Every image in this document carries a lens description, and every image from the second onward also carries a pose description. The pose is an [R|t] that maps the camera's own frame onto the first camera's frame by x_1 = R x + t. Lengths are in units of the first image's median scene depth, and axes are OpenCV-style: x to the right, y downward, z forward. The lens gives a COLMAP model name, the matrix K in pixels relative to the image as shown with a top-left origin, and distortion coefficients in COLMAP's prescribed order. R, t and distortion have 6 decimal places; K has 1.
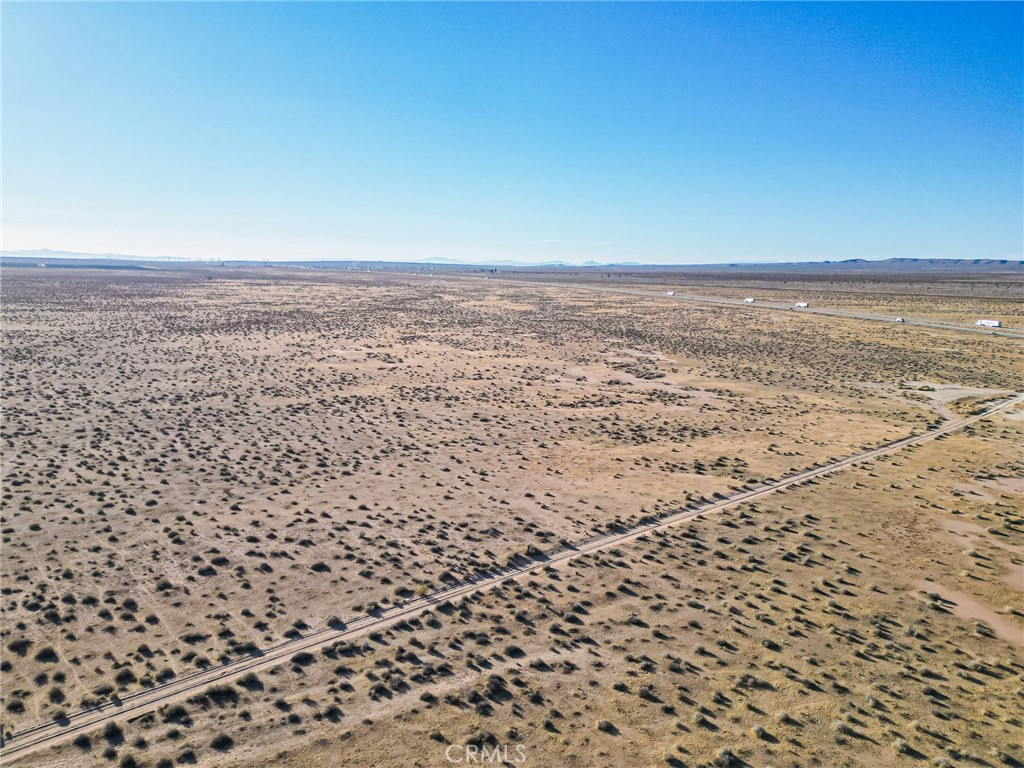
lens RADIAL K [[730.8, 0, 497.4], [0, 730.8, 383.9], [0, 0, 1]] dist [0.066623, -0.052151]
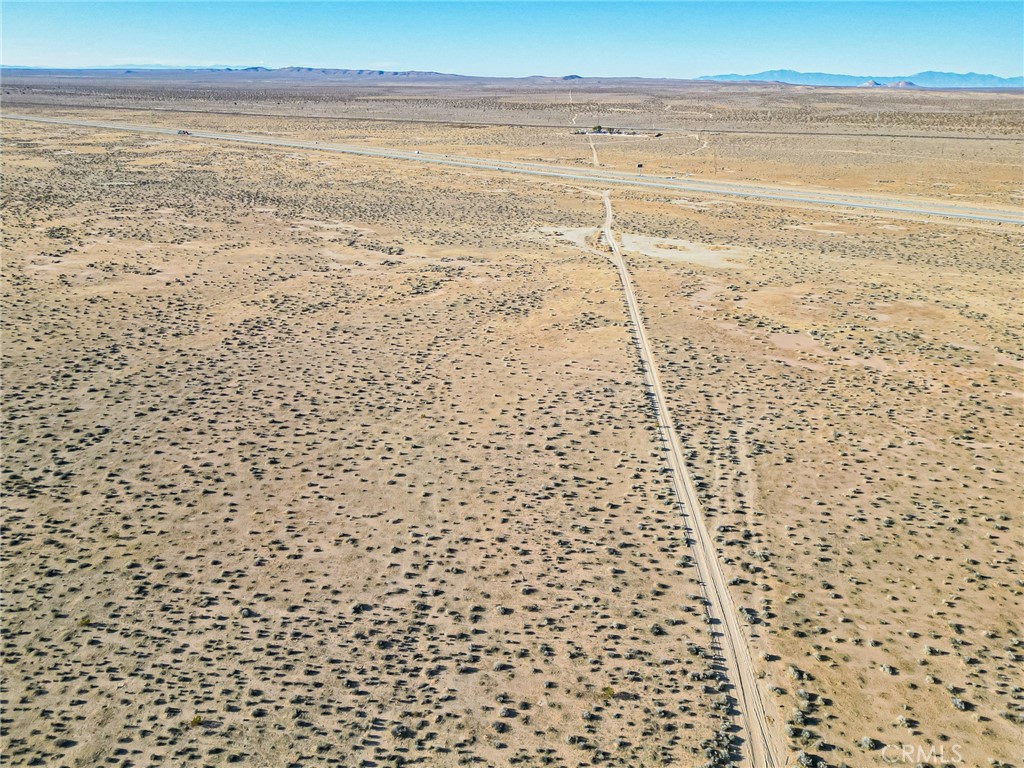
lens RADIAL K [[730.8, 0, 497.4], [0, 730.8, 383.9], [0, 0, 1]] dist [0.066623, -0.052151]
pose [[0.733677, -0.261820, 0.627031, -1.319521], [0.104403, 0.955264, 0.276715, -0.323489], [-0.671430, -0.137556, 0.728190, -0.067718]]
